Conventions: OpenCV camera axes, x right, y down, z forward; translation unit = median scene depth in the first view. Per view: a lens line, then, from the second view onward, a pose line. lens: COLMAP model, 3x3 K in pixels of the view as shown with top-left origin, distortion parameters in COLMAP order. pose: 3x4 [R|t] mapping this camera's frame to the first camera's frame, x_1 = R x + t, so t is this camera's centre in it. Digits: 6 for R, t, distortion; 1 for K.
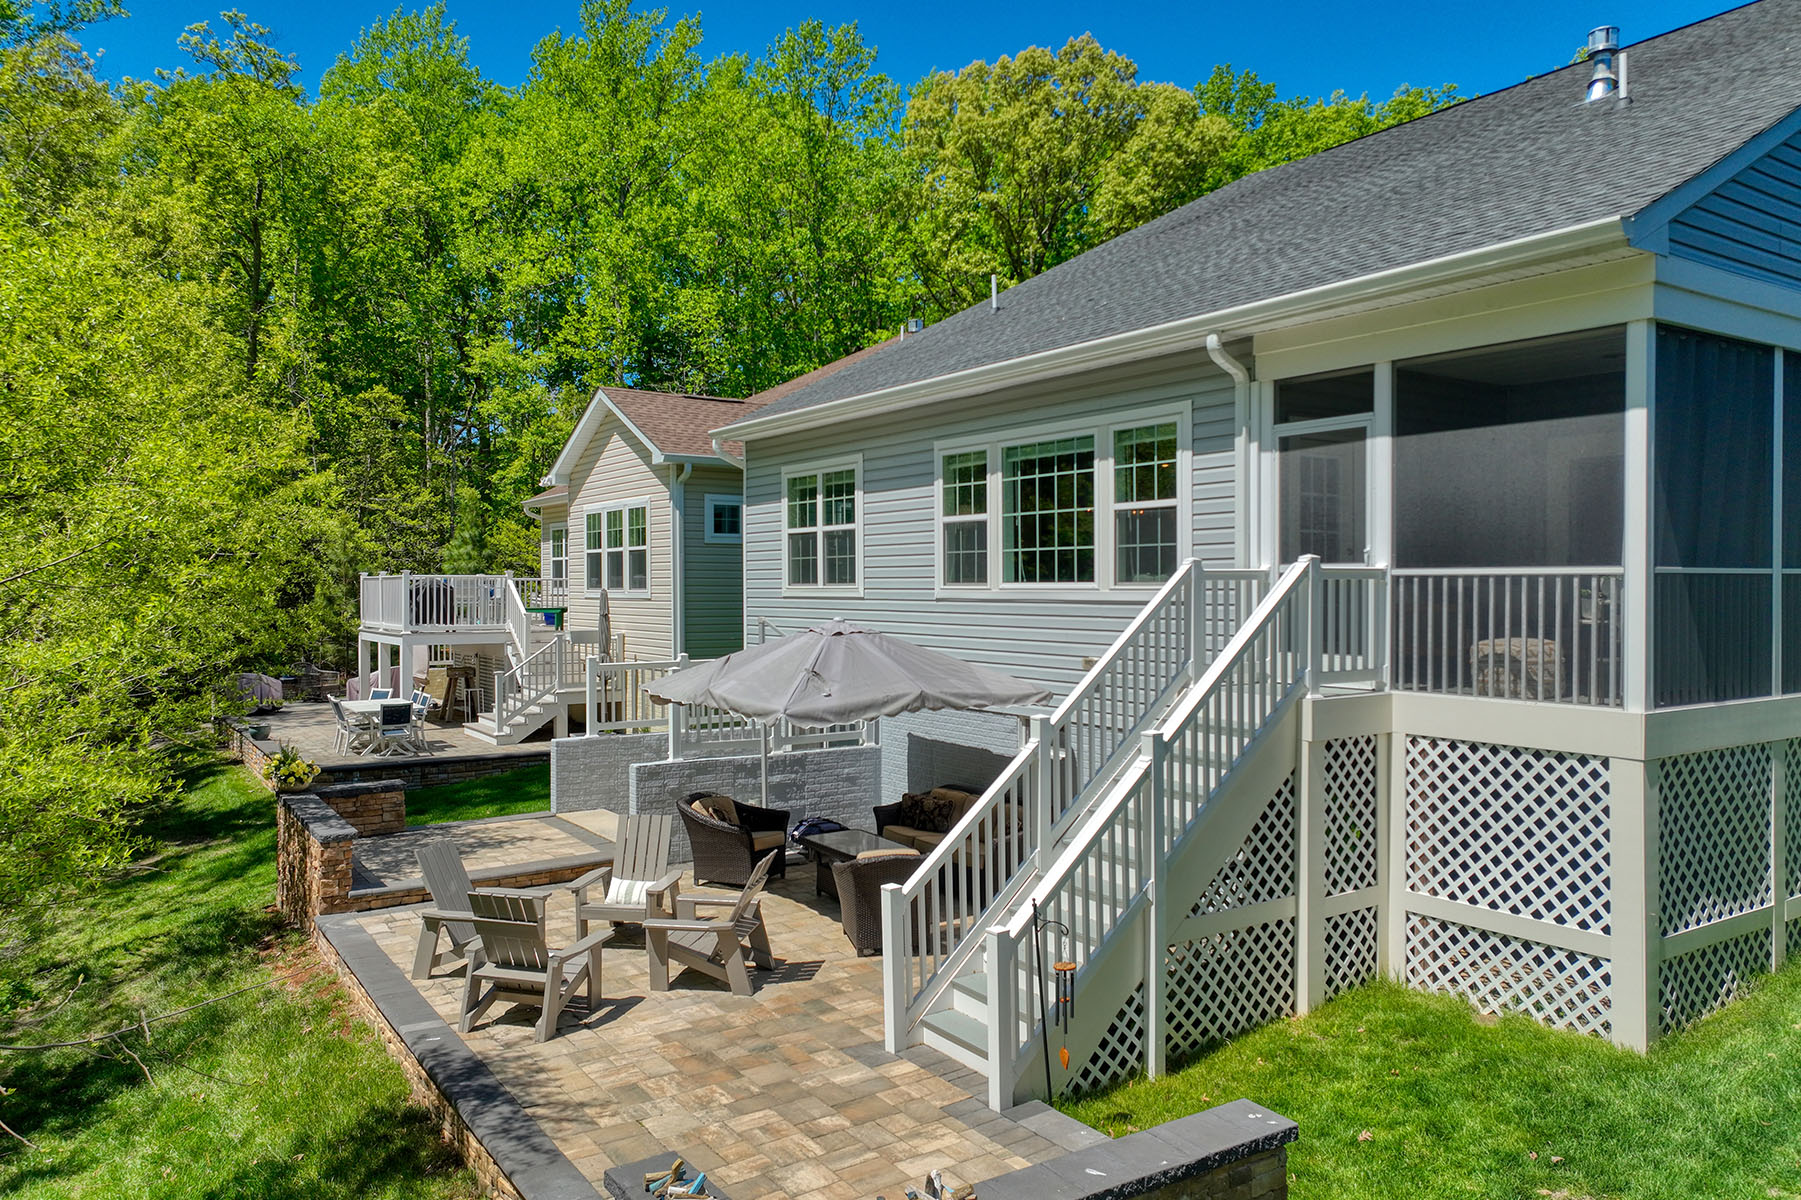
lens RADIAL K [[1260.4, 0, 903.1], [0, 1260.4, 602.7], [0, 0, 1]] dist [-0.001549, 0.017112]
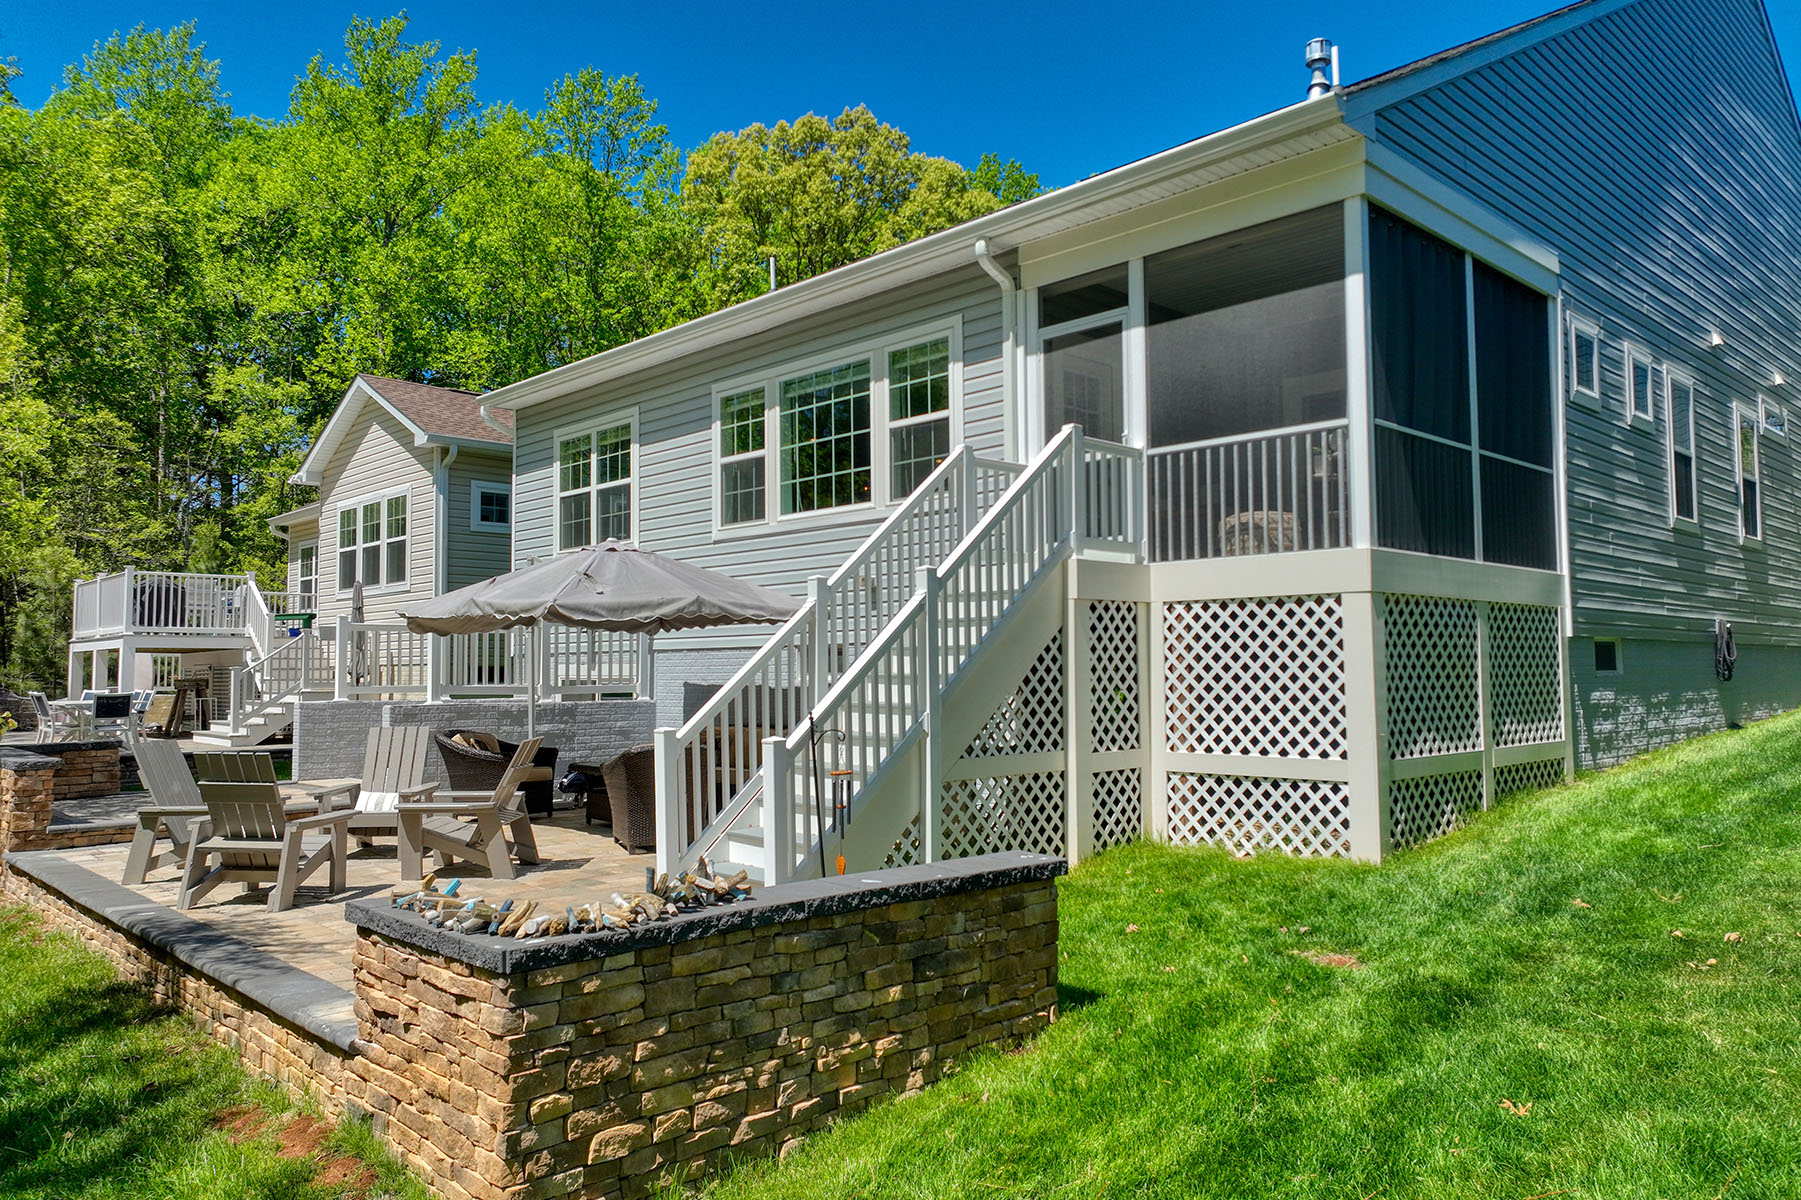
lens RADIAL K [[1260.4, 0, 901.4], [0, 1260.4, 609.2], [0, 0, 1]] dist [-0.001549, 0.017112]
pose [[0.985006, 0.005690, 0.172426, 0.001913], [0.006504, 0.997521, -0.070073, 0.165817], [-0.172398, 0.070144, 0.982527, 0.004294]]
